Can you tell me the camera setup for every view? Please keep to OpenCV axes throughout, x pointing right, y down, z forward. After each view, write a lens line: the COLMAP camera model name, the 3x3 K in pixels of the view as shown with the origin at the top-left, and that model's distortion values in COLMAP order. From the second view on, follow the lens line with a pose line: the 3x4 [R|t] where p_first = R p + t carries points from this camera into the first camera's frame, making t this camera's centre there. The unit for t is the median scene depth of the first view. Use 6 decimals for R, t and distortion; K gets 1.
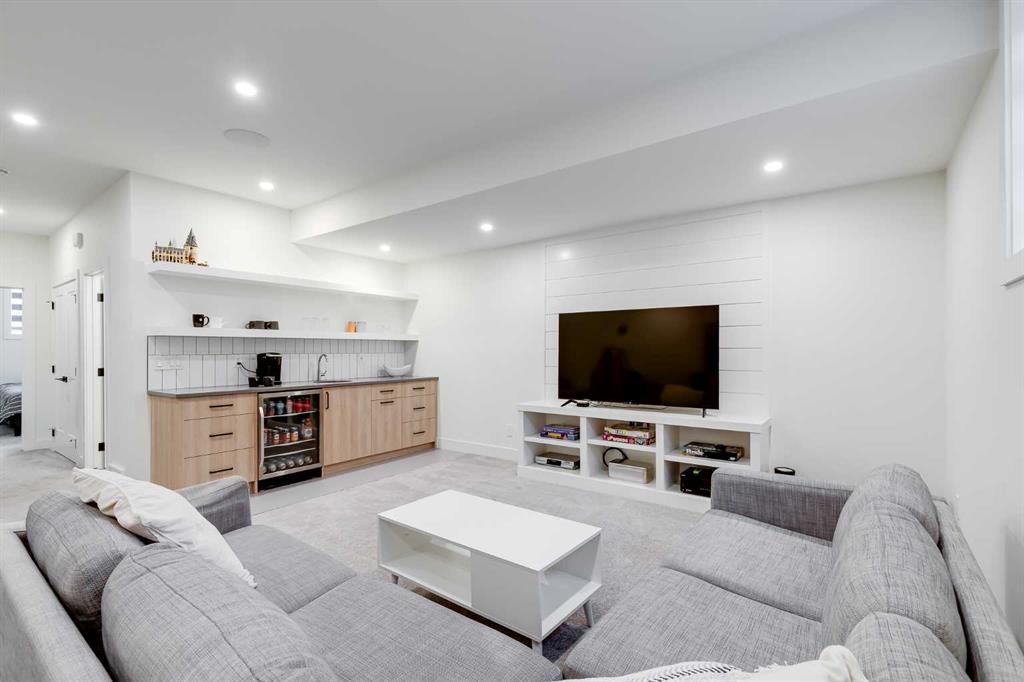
lens RADIAL K [[464.7, 0, 515.3], [0, 464.7, 346.6], [0, 0, 1]] dist [-0.001413, -0.000136]
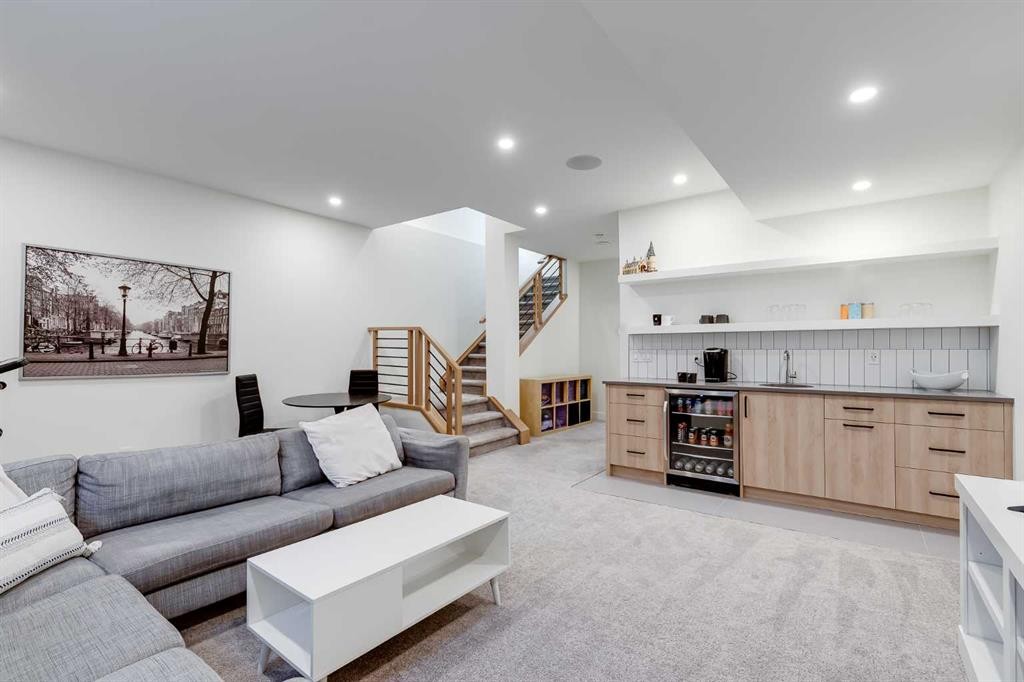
lens RADIAL K [[464.7, 0, 514.6], [0, 464.7, 344.9], [0, 0, 1]] dist [-0.001413, -0.000136]
pose [[-0.016109, -0.001636, -0.999869, 0.412300], [0.012121, 0.999925, -0.001832, 0.002841], [0.999797, -0.012149, -0.016088, 0.593286]]
